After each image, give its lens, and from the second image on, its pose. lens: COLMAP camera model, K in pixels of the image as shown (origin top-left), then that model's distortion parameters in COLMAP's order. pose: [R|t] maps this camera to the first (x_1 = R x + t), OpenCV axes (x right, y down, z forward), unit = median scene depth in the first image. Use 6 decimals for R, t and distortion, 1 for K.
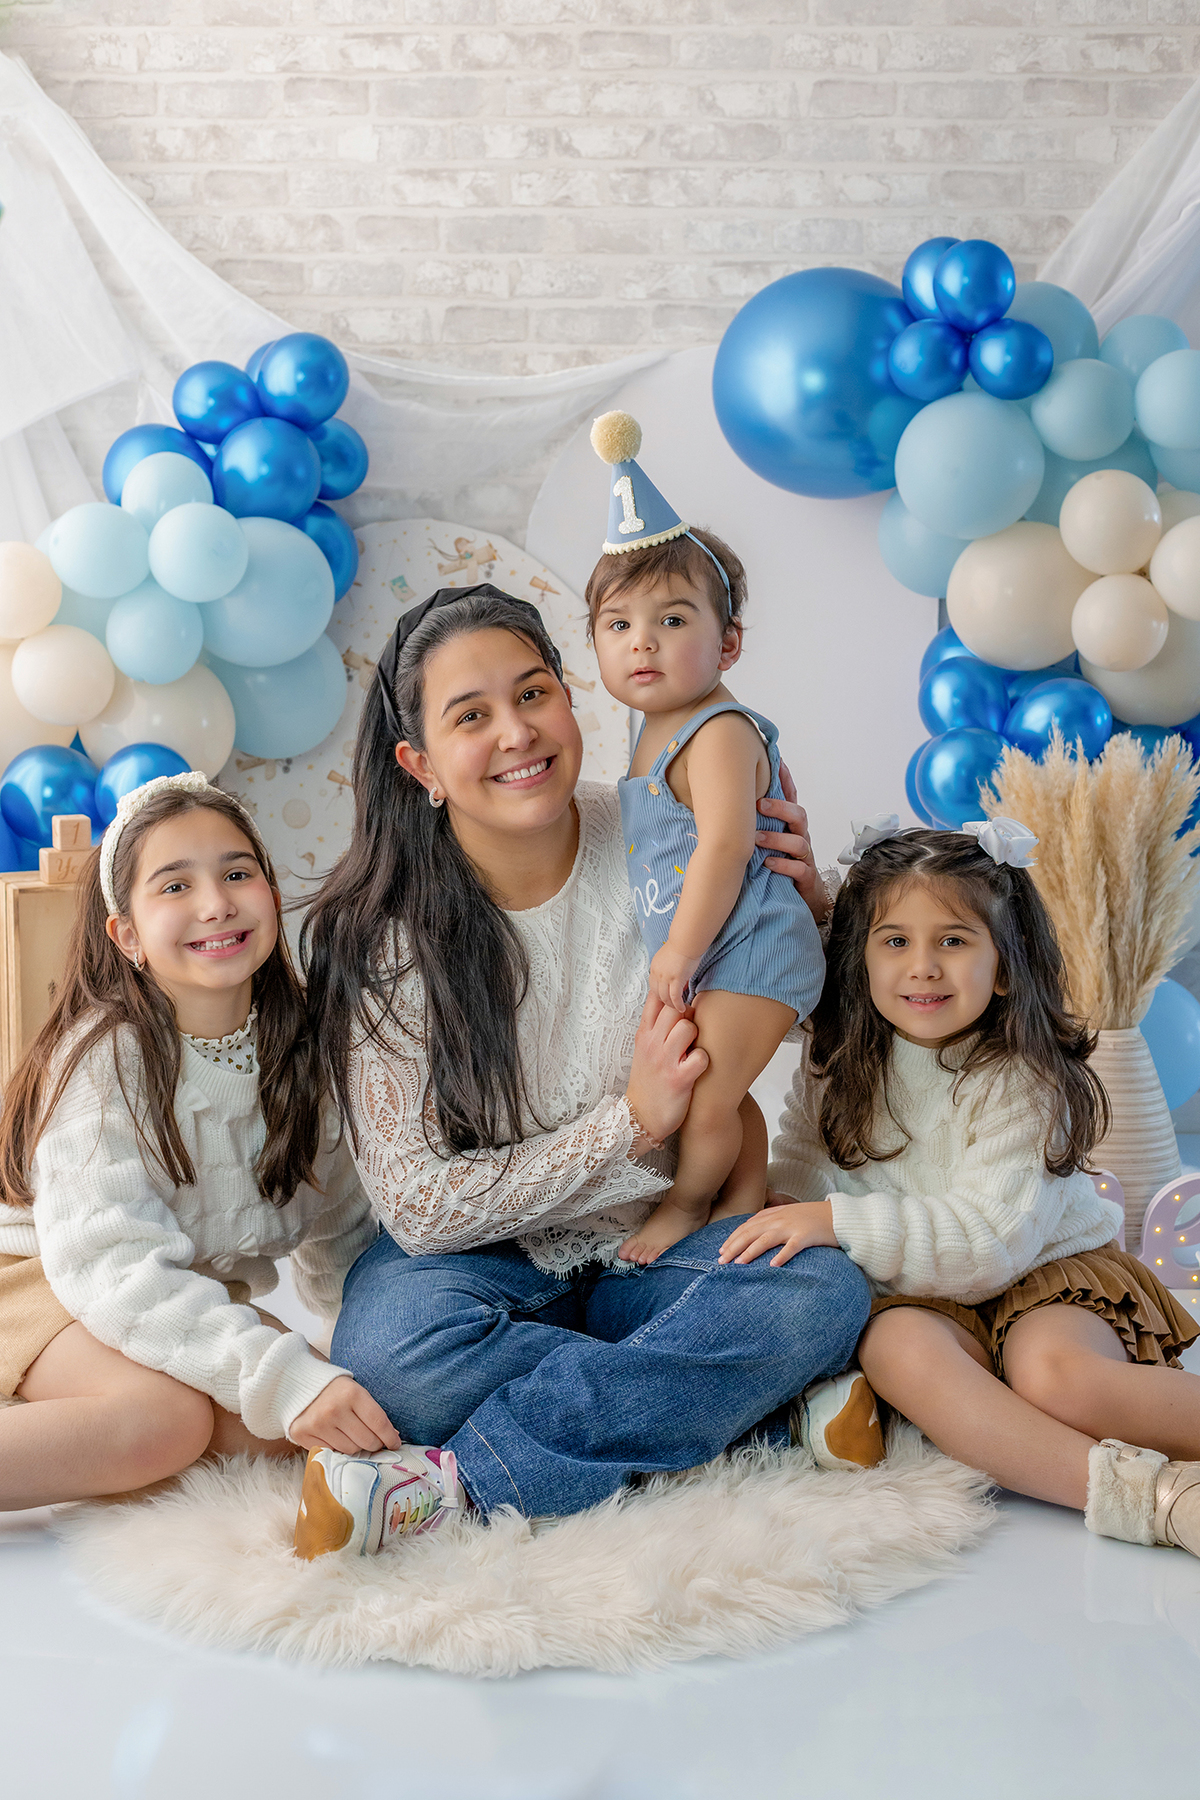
lens RADIAL K [[2611.3, 0, 583.5], [0, 2611.3, 909.1], [0, 0, 1]] dist [-0.025446, 0.000000]
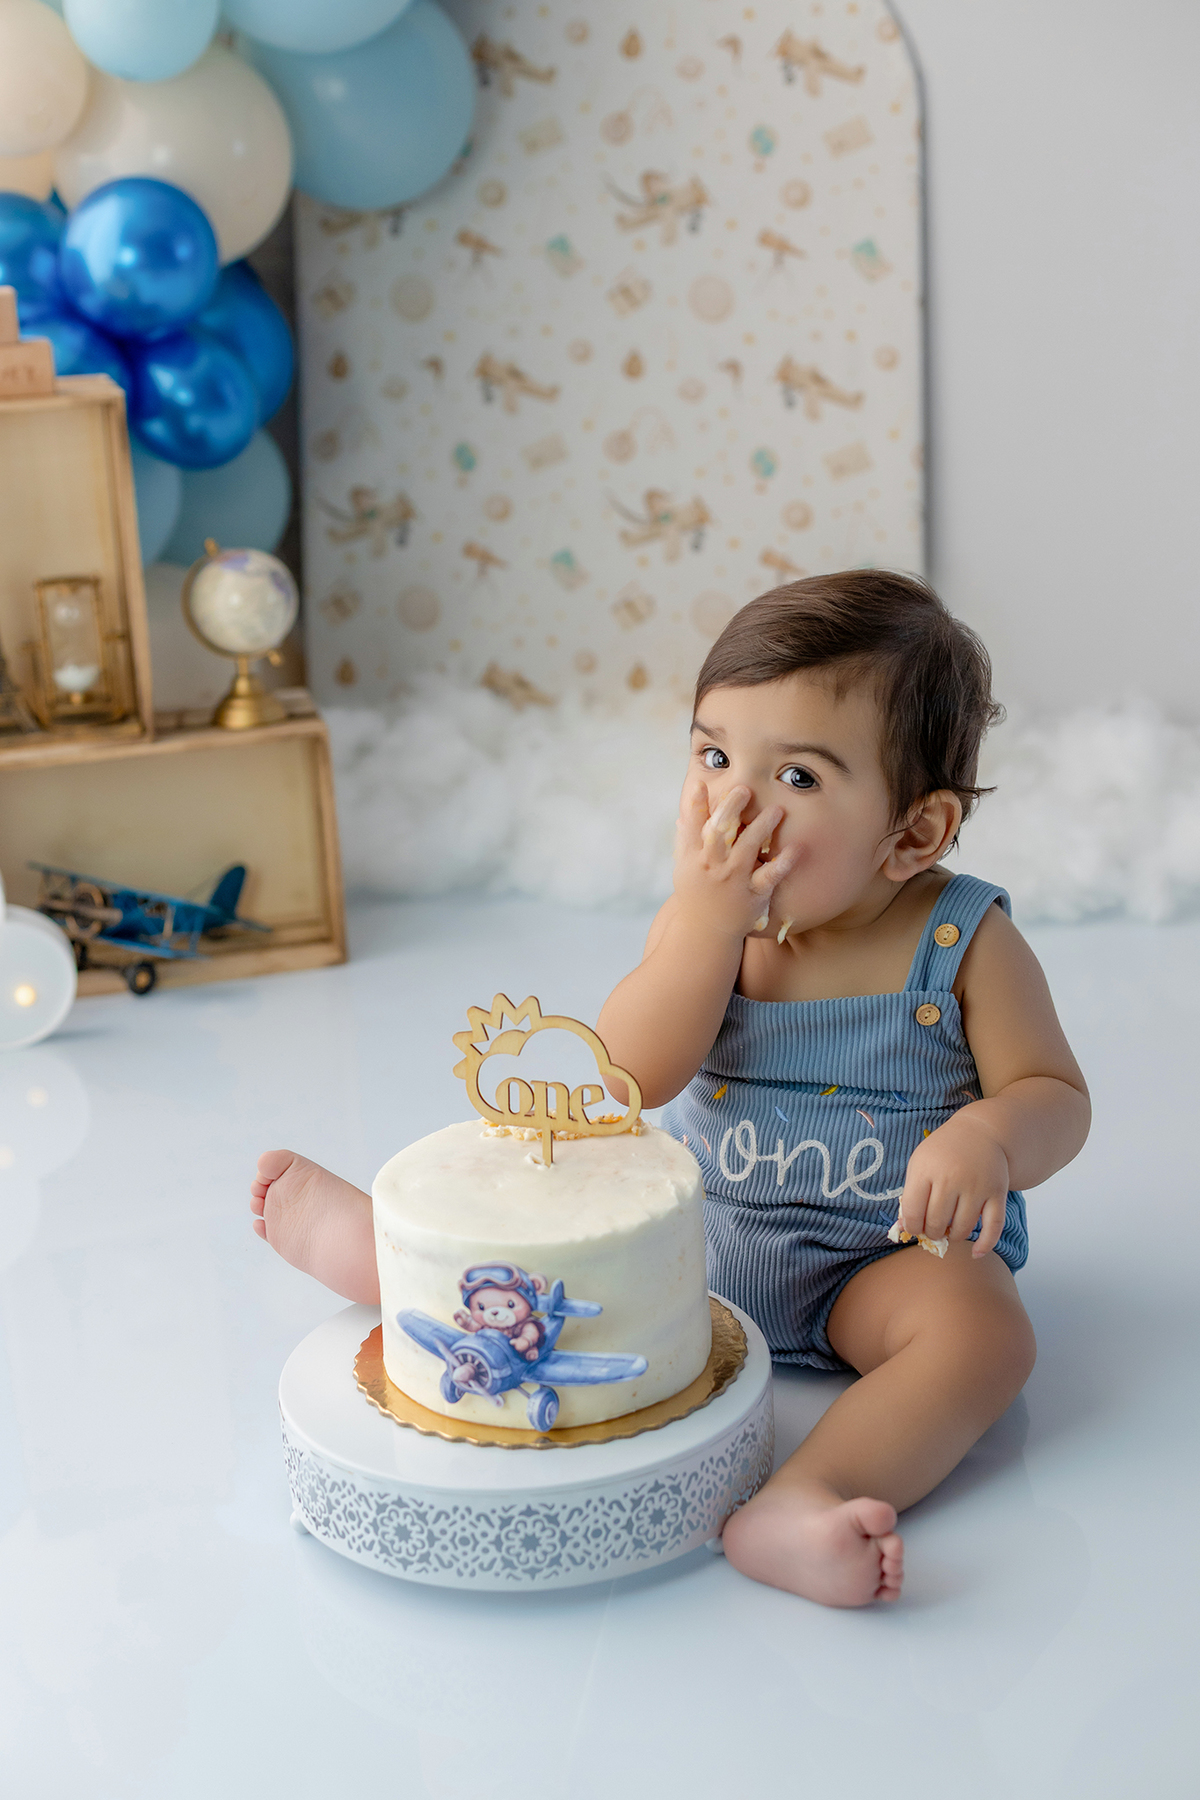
lens RADIAL K [[2611.3, 0, 600.9], [0, 2611.3, 902.1], [0, 0, 1]] dist [-0.025446, 0.000000]
pose [[0.991242, -0.008366, -0.131796, 0.026821], [0.028699, 0.987787, 0.153146, 0.017245], [0.128905, -0.155587, 0.979375, 0.399487]]
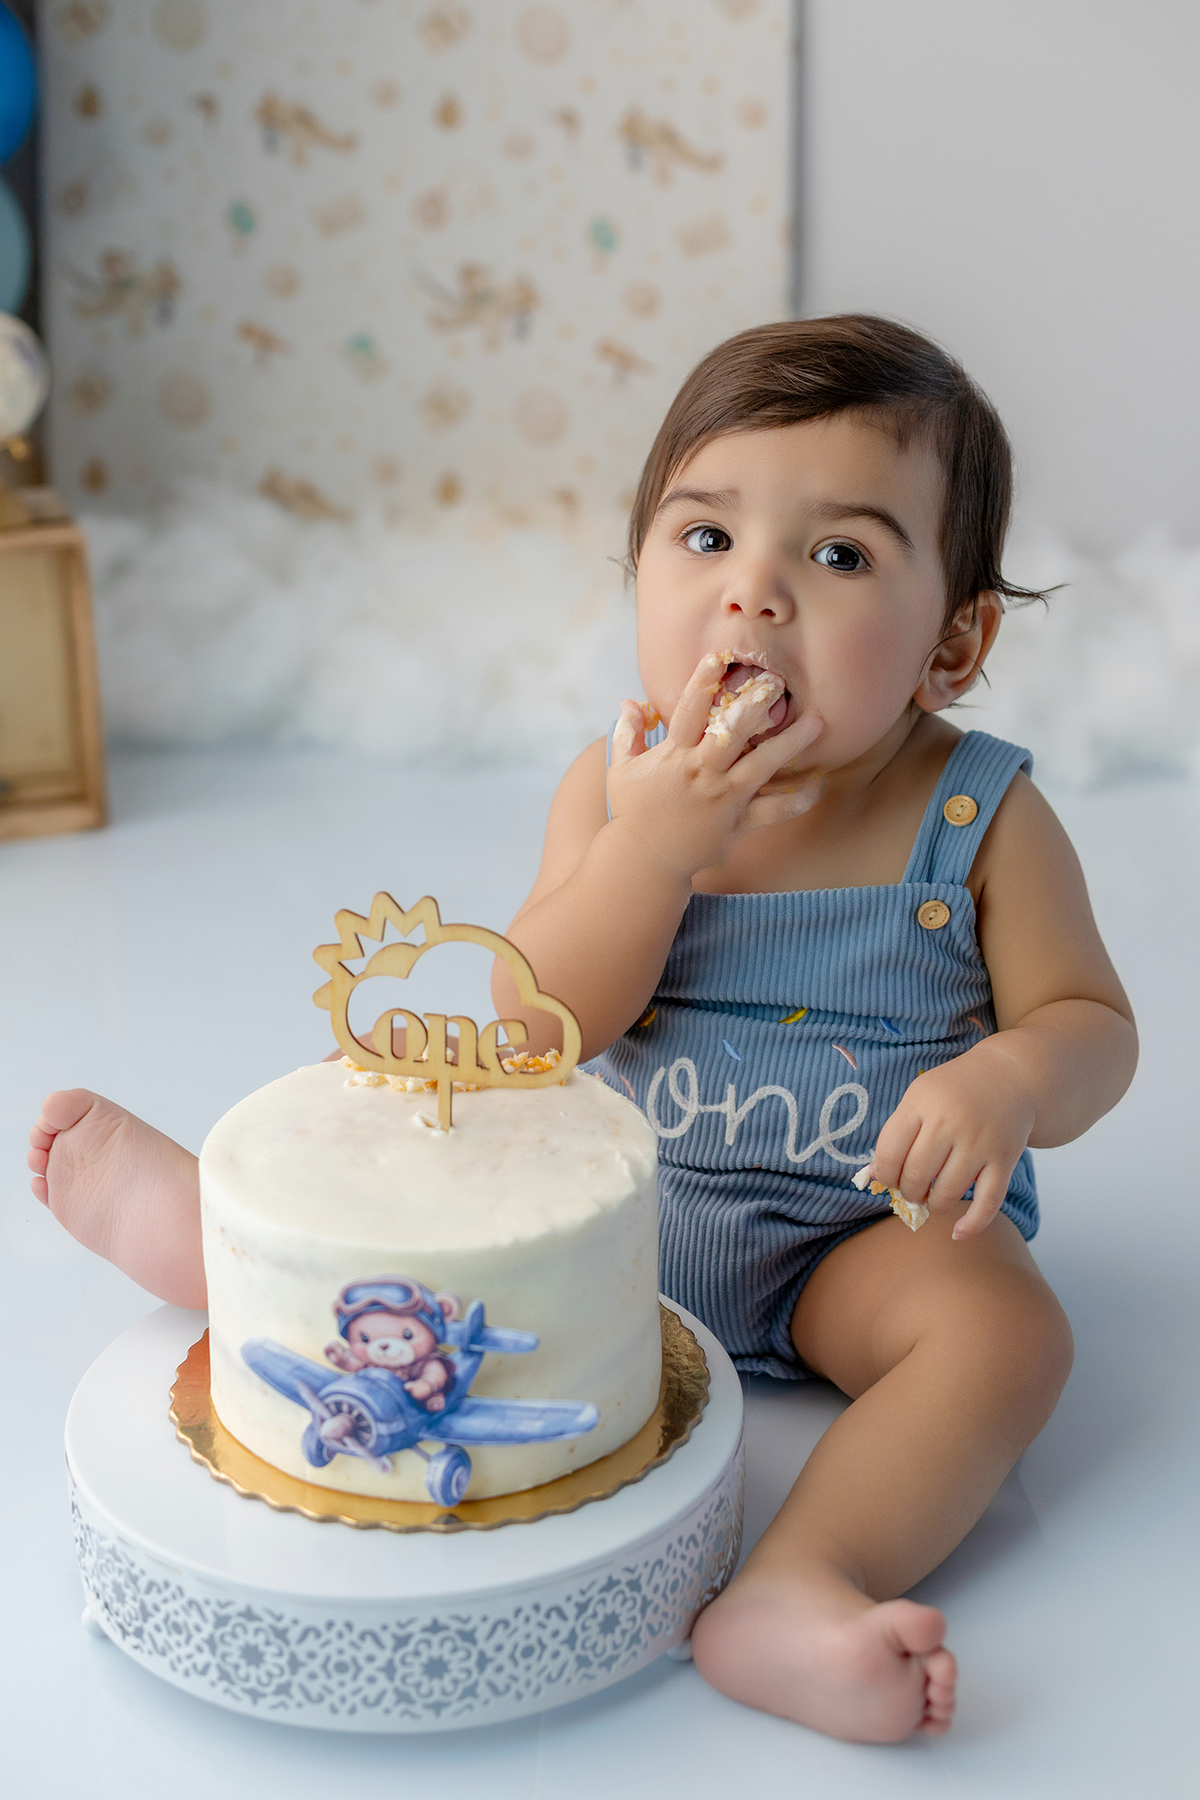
lens RADIAL K [[2611.3, 0, 600.3], [0, 2611.3, 904.8], [0, 0, 1]] dist [-0.025446, 0.000000]
pose [[0.999804, 0.005197, -0.019083, -0.012817], [-0.001009, 0.977009, 0.213197, 0.032772], [0.019753, -0.213136, 0.976823, 0.510640]]
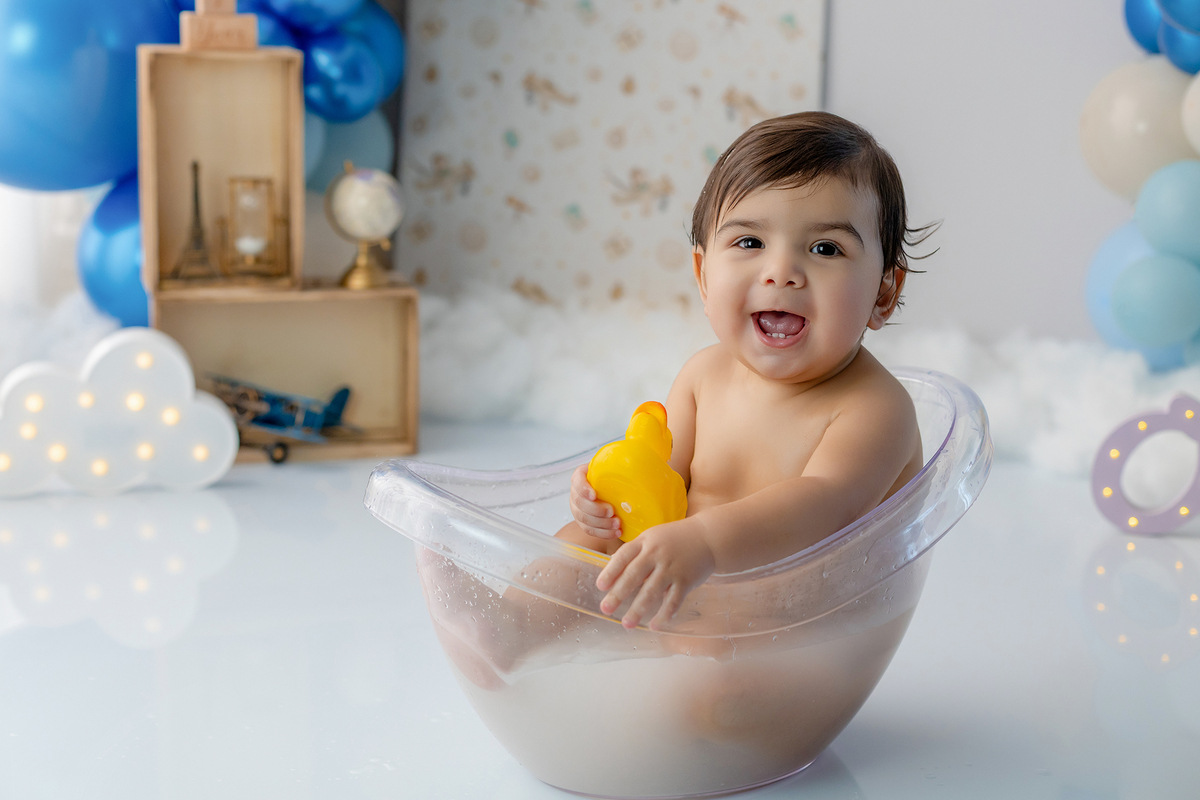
lens RADIAL K [[1740.9, 0, 593.1], [0, 1740.9, 401.6], [0, 0, 1]] dist [-0.025446, 0.000000]
pose [[0.994460, 0.050610, -0.092129, -0.001022], [-0.043976, 0.996386, 0.072665, 0.063192], [0.095473, -0.068211, 0.993092, 0.400663]]
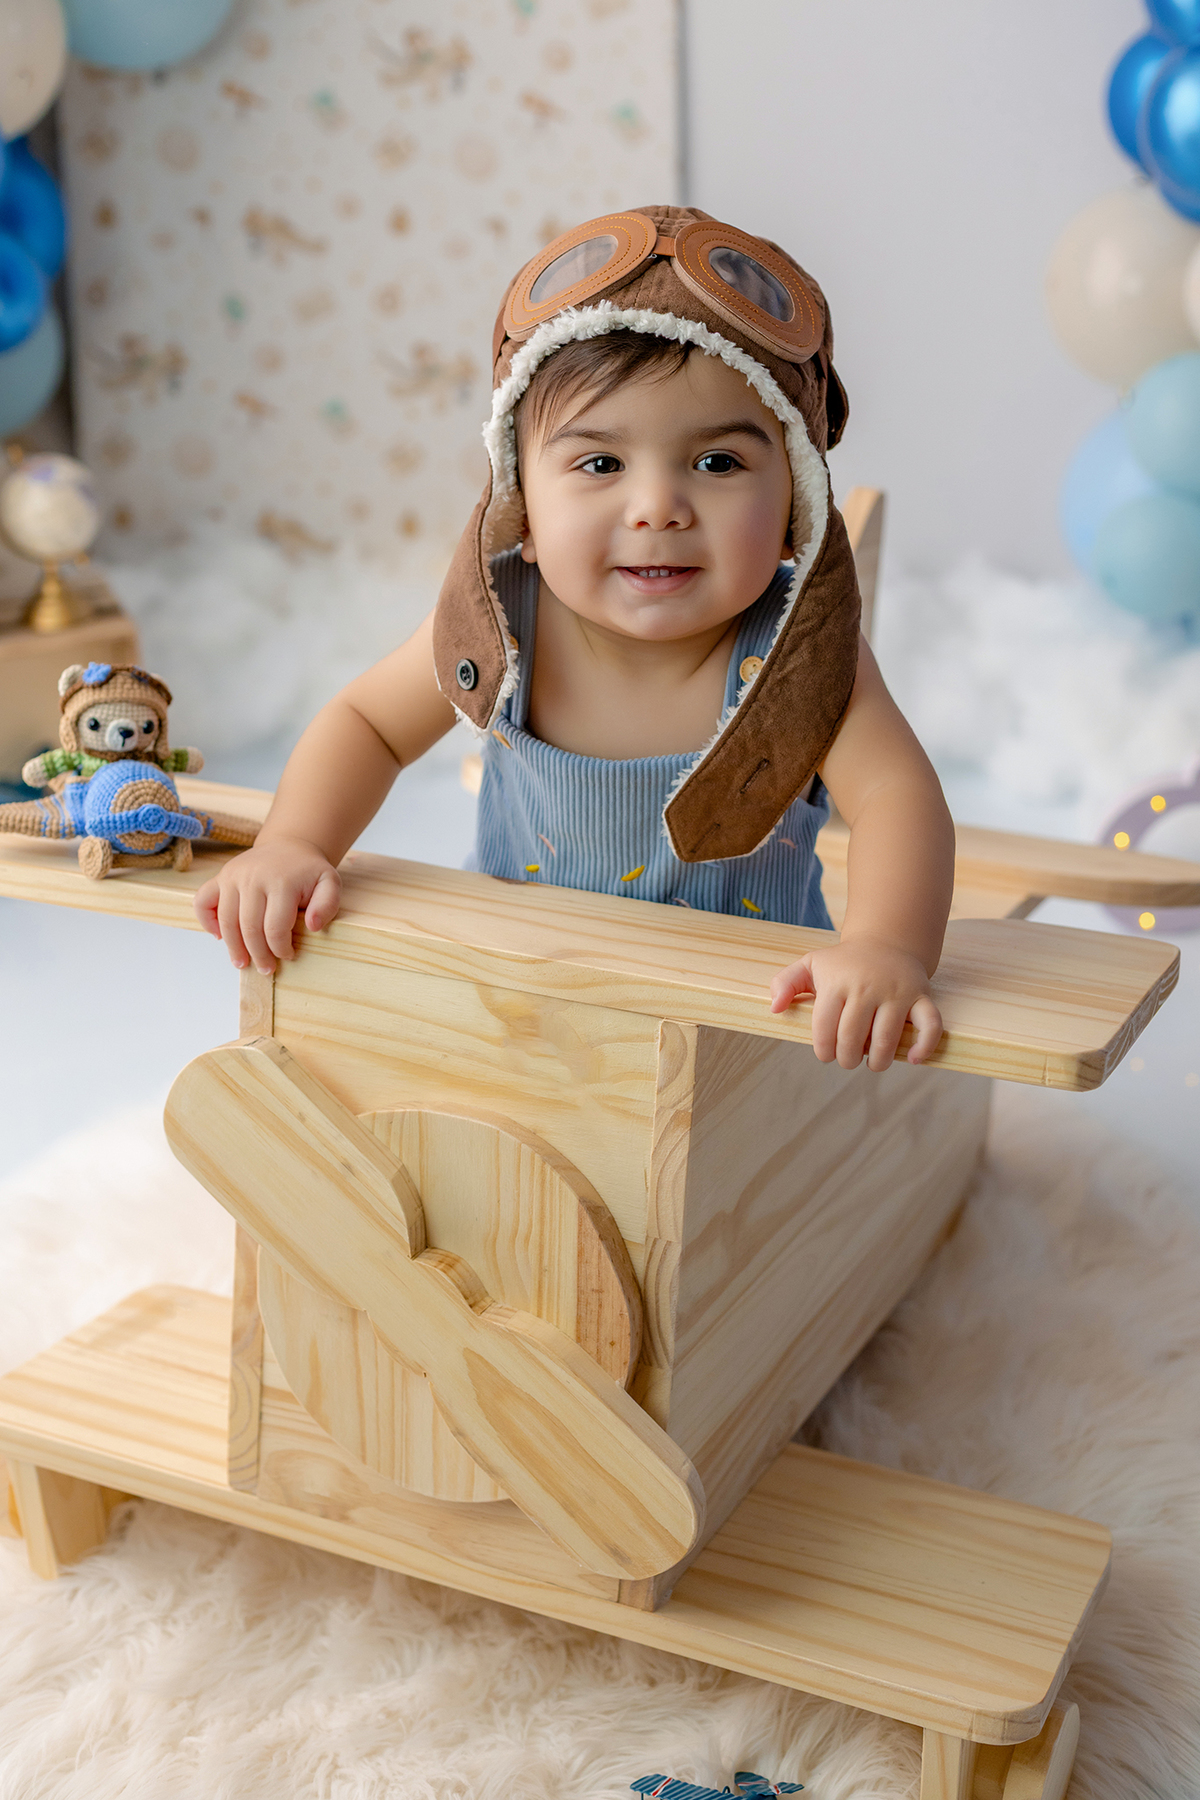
lens RADIAL K [[2611.3, 0, 592.6], [0, 2611.3, 893.5], [0, 0, 1]] dist [-0.025446, 0.000000]
pose [[0.999849, -0.017261, -0.002142, -0.006901], [0.017020, 0.945540, 0.325062, -0.083924], [-0.003586, -0.325049, 0.945690, 0.365005]]
